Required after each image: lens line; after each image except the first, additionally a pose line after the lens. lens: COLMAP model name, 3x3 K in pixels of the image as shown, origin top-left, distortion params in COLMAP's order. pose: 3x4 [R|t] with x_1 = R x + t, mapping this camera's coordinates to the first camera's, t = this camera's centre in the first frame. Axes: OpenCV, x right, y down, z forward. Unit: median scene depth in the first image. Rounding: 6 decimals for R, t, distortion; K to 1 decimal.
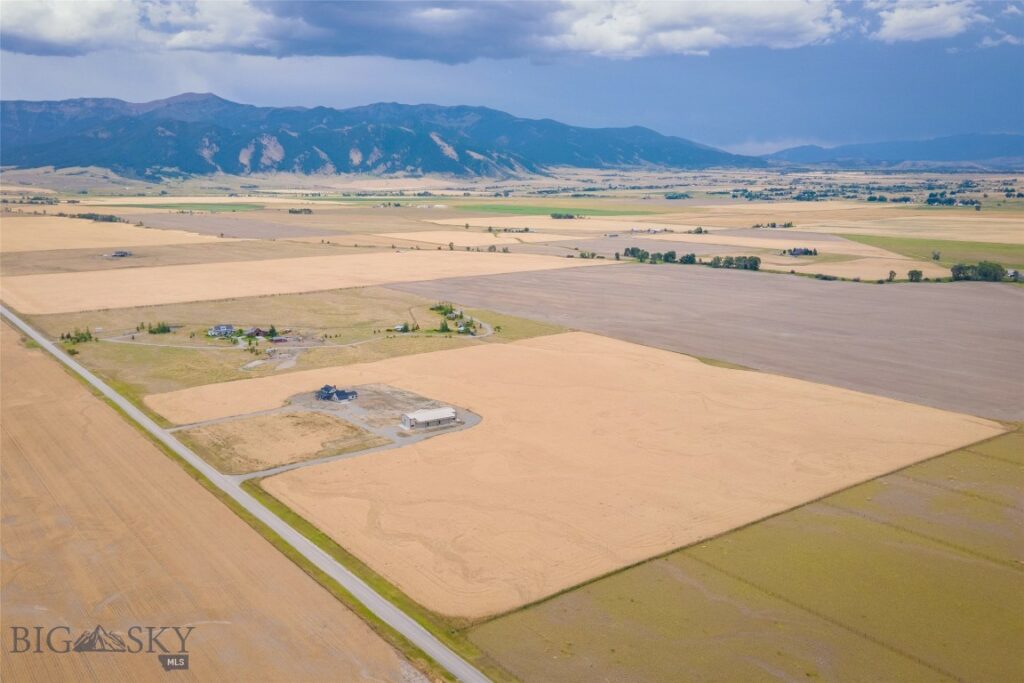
lens RADIAL K [[905.3, 0, 512.0], [0, 905.3, 341.5], [0, 0, 1]] dist [0.001108, -0.000828]
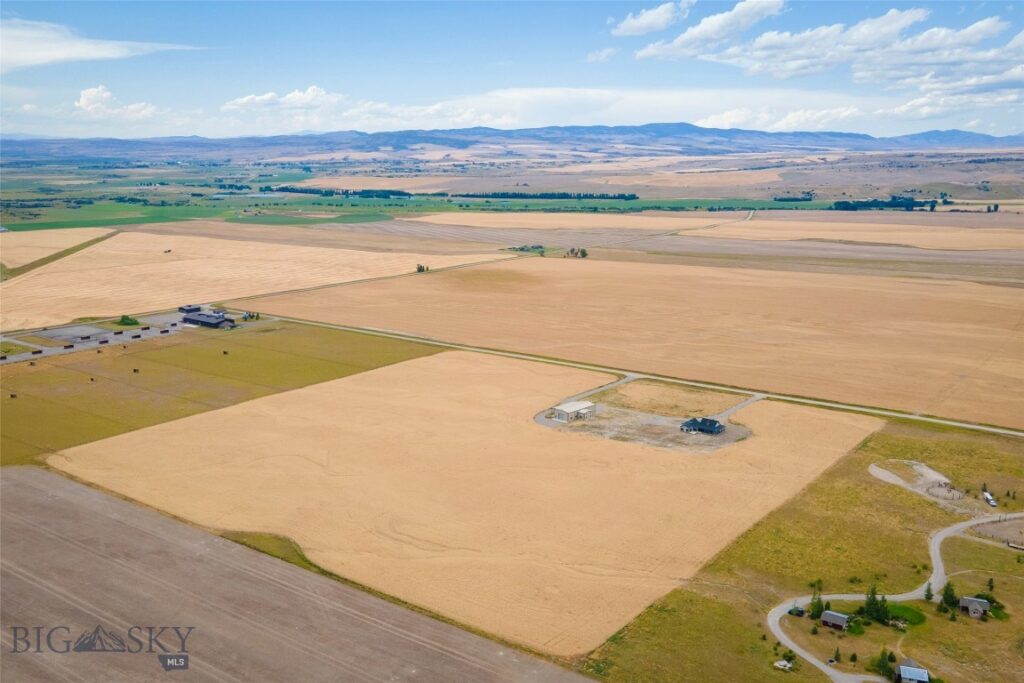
lens RADIAL K [[905.3, 0, 512.0], [0, 905.3, 341.5], [0, 0, 1]] dist [0.001108, -0.000828]
pose [[-0.955389, 0.065537, -0.287988, 0.294486], [-0.051717, 0.922884, 0.381589, -0.410600], [0.290787, 0.379459, -0.878324, 1.851280]]
